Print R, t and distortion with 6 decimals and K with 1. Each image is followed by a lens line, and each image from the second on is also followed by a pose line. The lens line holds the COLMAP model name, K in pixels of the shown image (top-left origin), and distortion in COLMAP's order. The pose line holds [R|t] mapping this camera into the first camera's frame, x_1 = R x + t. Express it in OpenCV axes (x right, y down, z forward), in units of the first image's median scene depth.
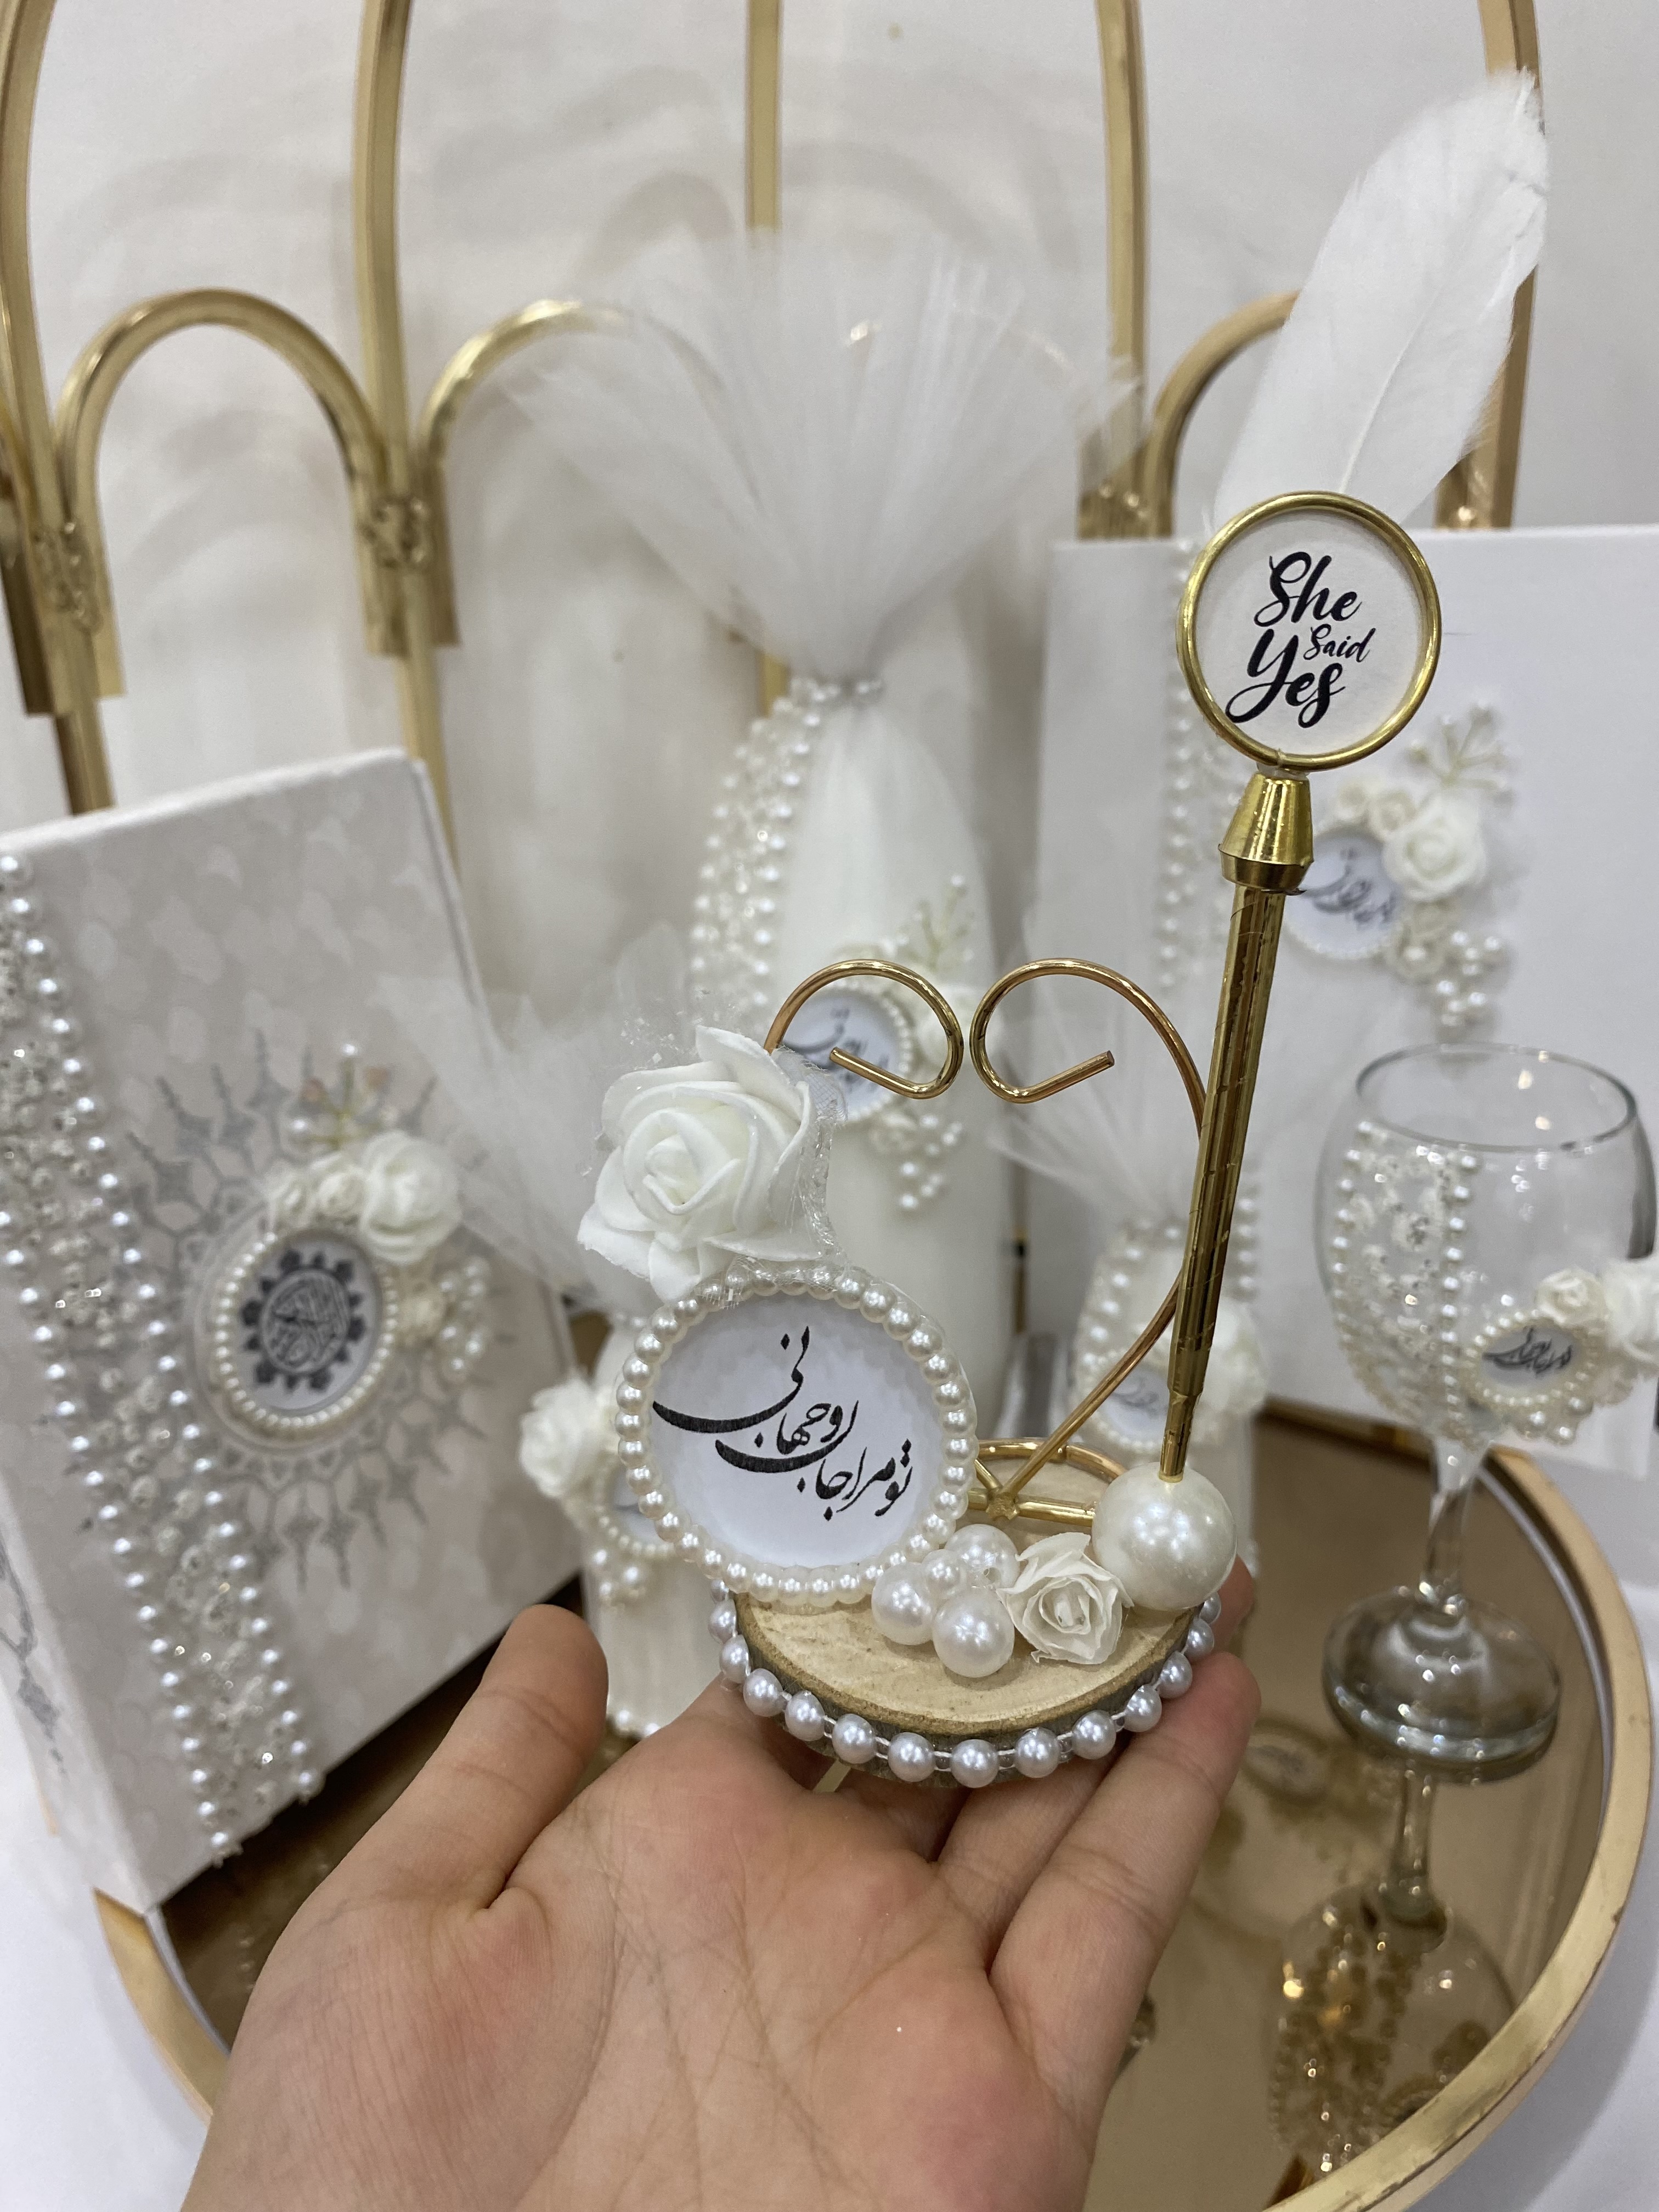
lens RADIAL K [[1698.9, 0, 814.0], [0, 1698.9, 1118.3], [0, 0, 1]] dist [-0.008588, -0.019670]
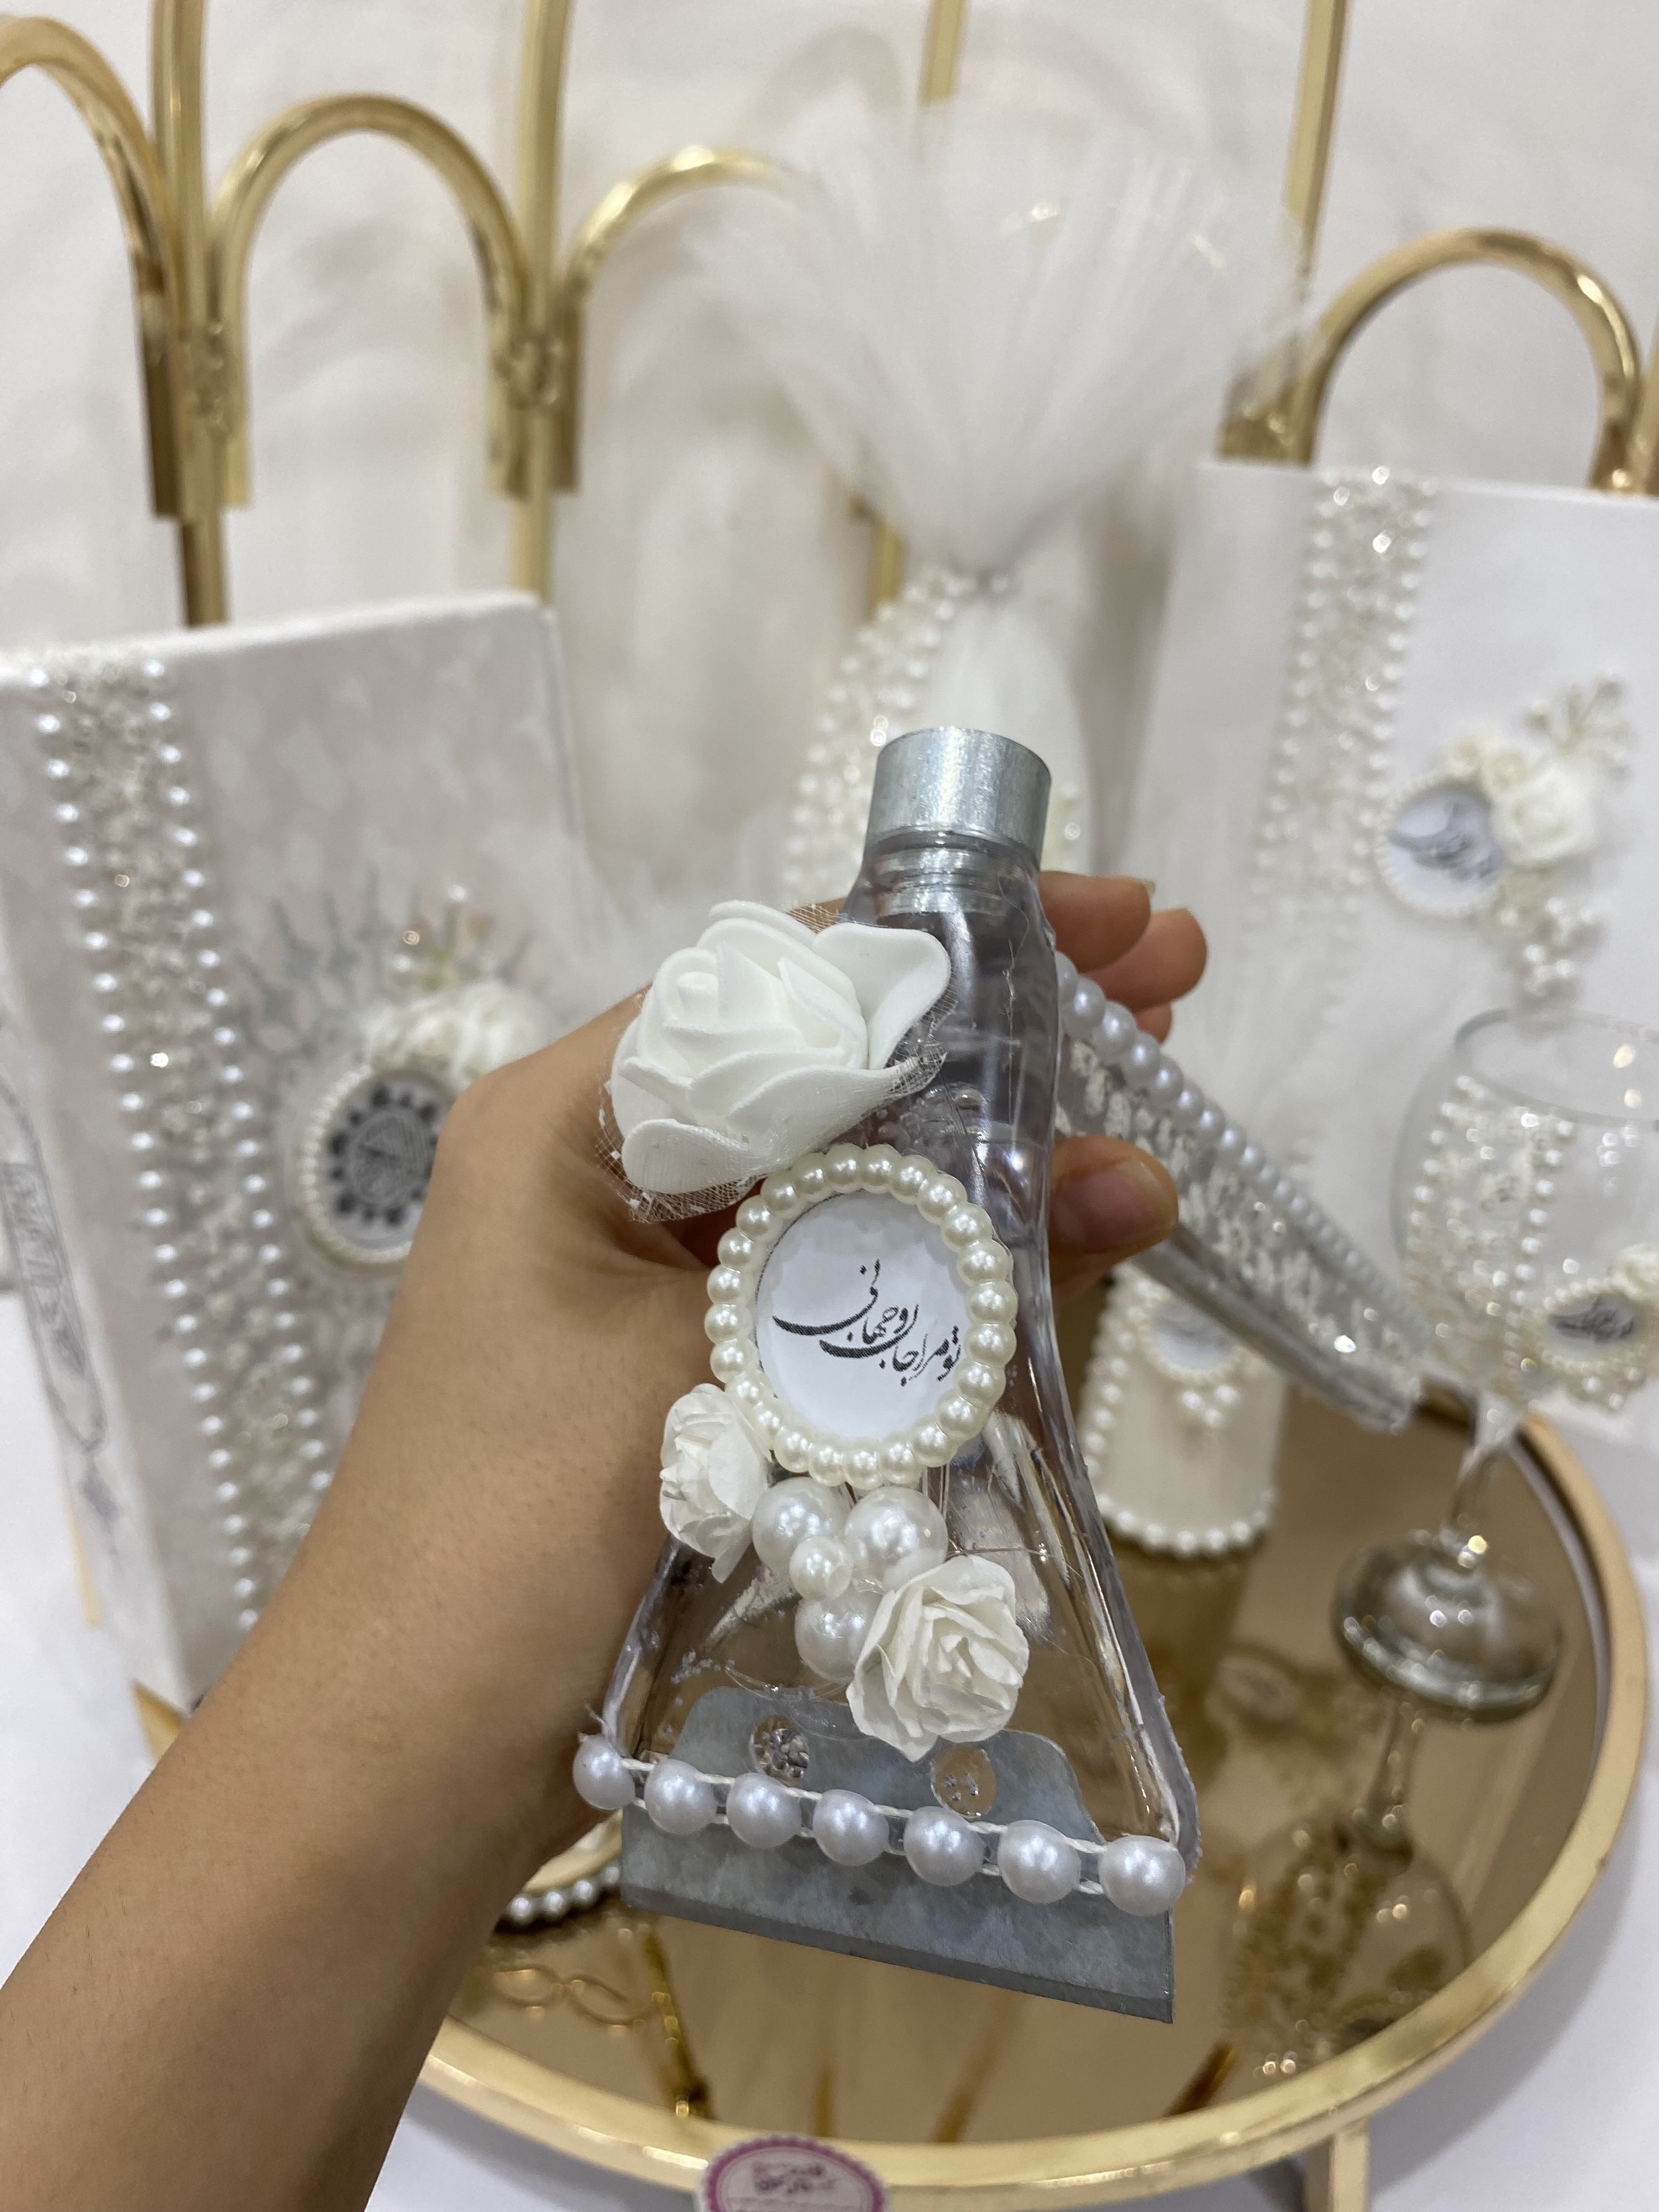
lens RADIAL K [[1698.9, 0, 815.5], [0, 1698.9, 1118.3], [0, 0, 1]] dist [-0.008588, -0.019670]
pose [[0.993845, 0.110284, 0.010478, -0.057870], [-0.110723, 0.991939, 0.061617, 0.005675], [-0.003599, -0.062398, 0.998045, -0.006923]]
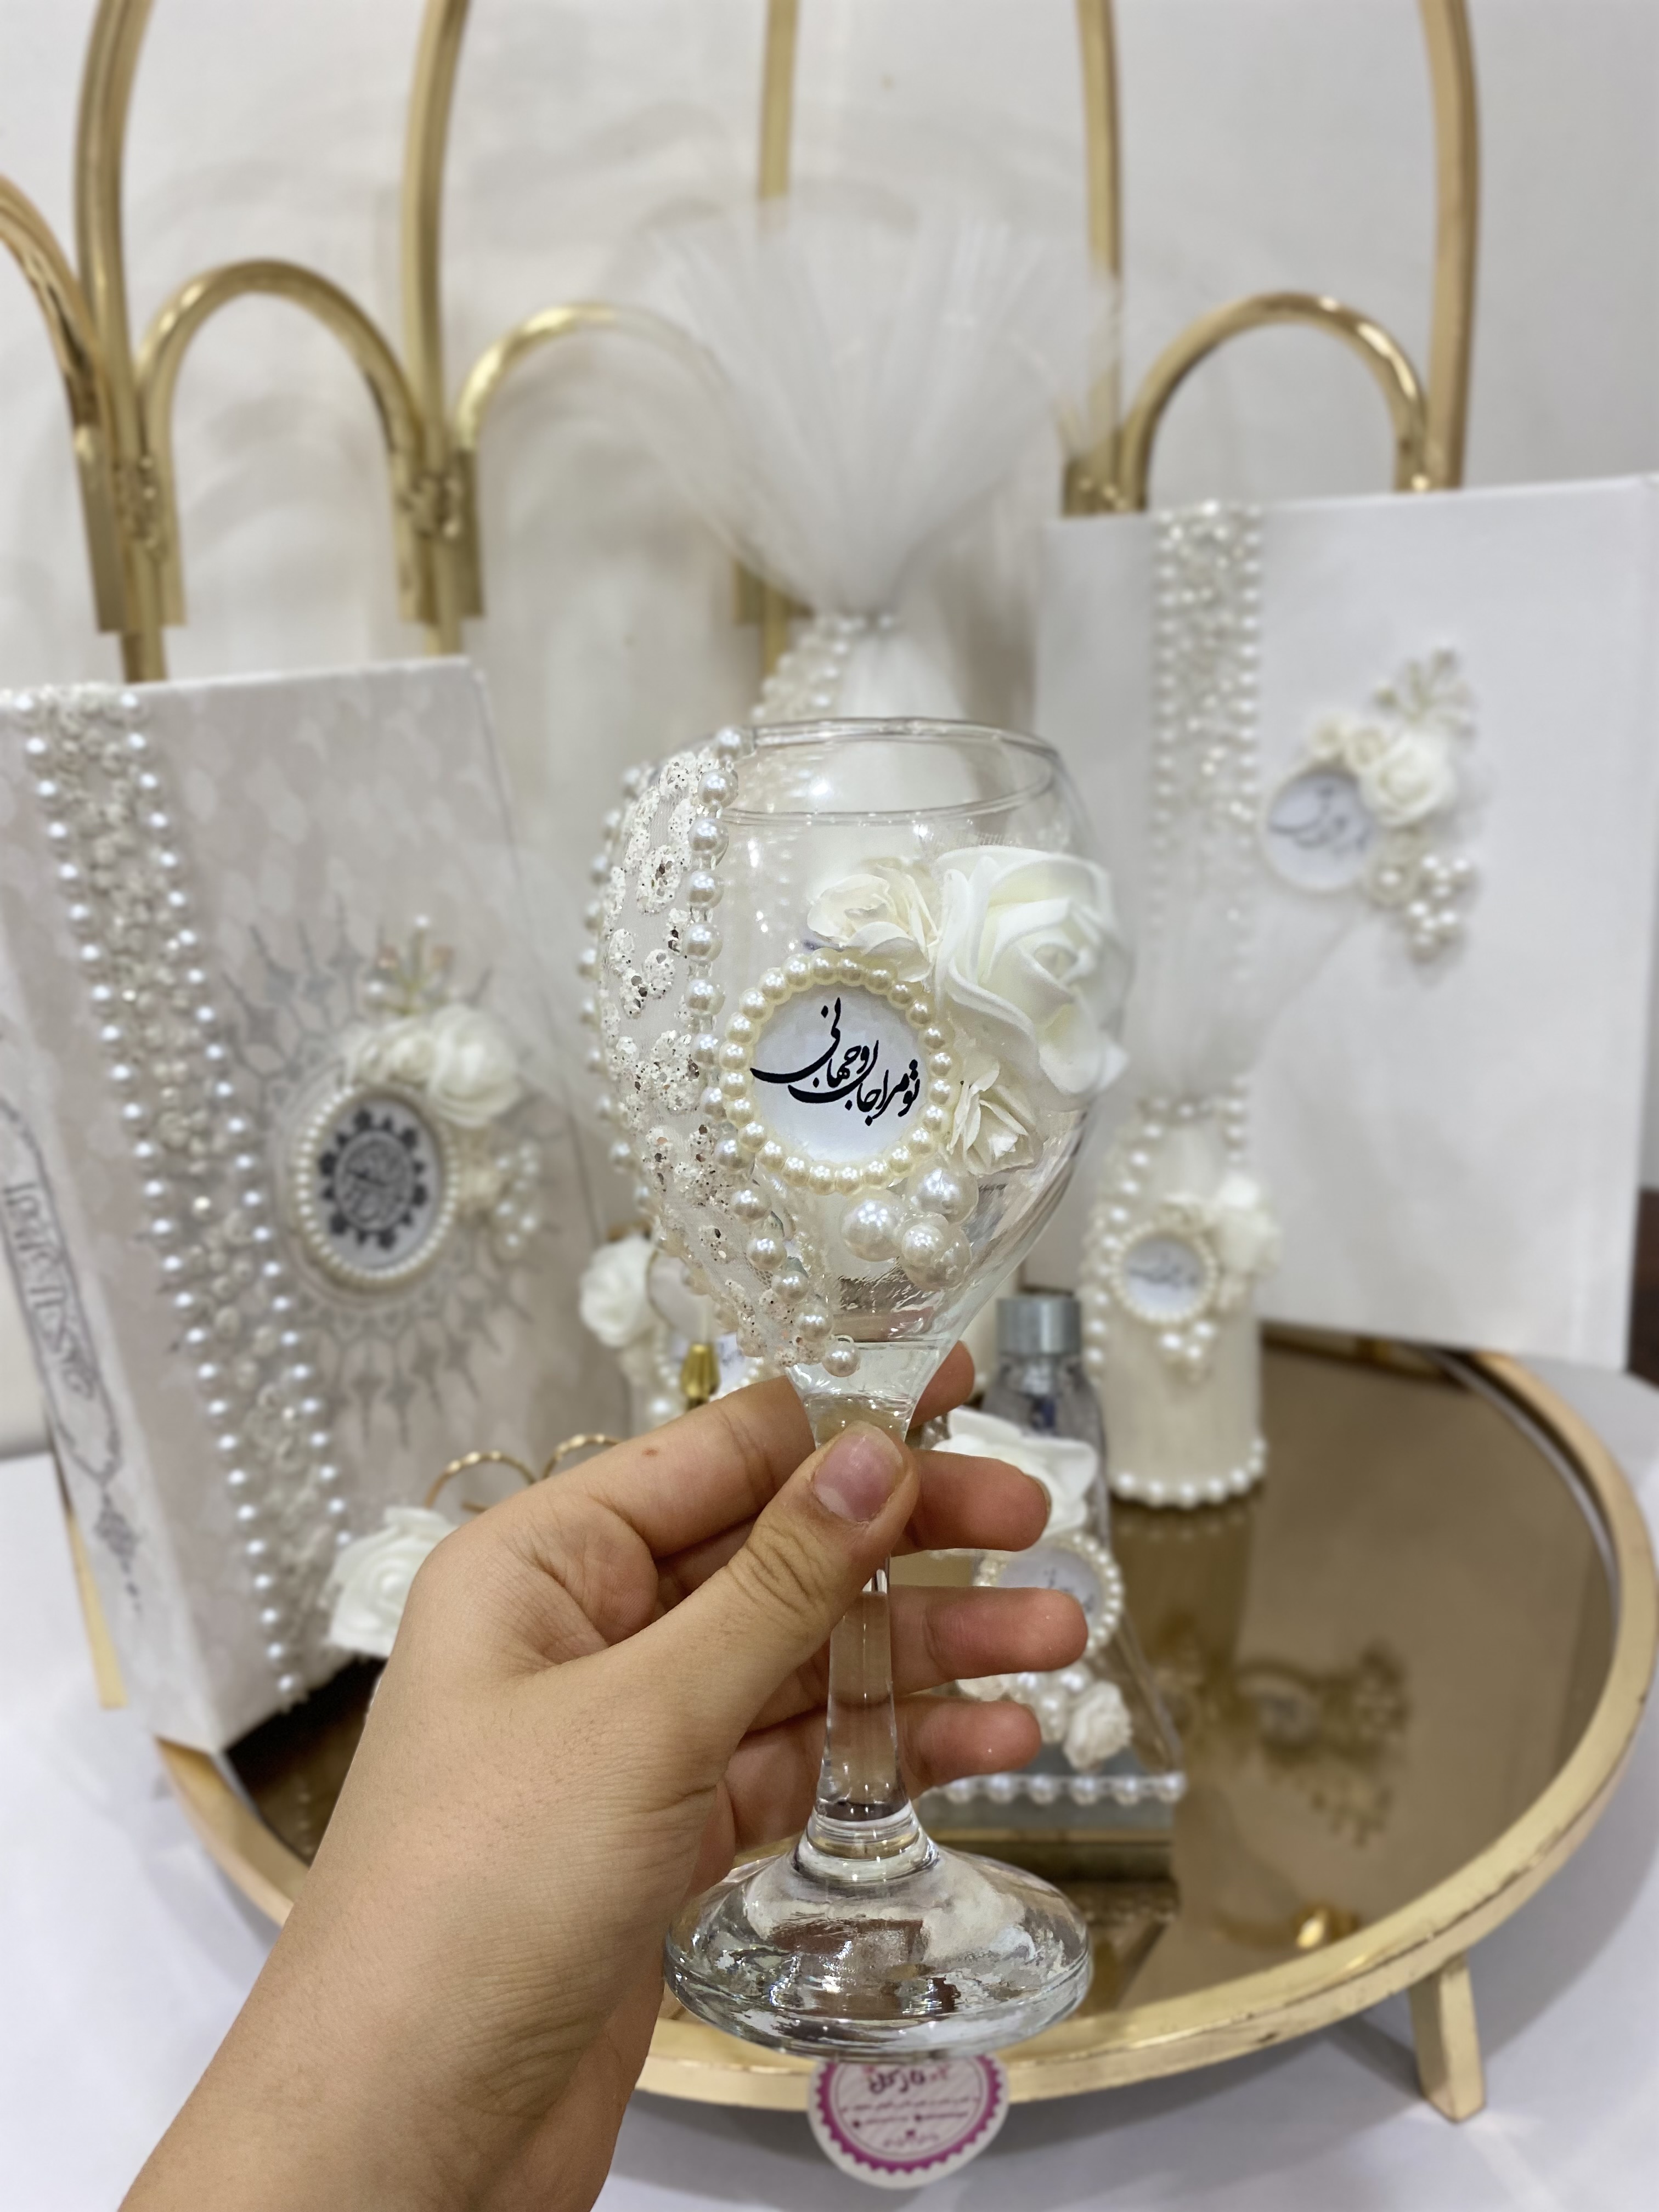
lens RADIAL K [[1698.9, 0, 821.7], [0, 1698.9, 1122.2], [0, 0, 1]] dist [-0.008588, -0.019670]
pose [[0.998264, -0.006061, 0.058584, -0.084234], [0.011162, 0.996134, -0.087135, 0.171997], [-0.057830, 0.087638, 0.994472, -0.050871]]
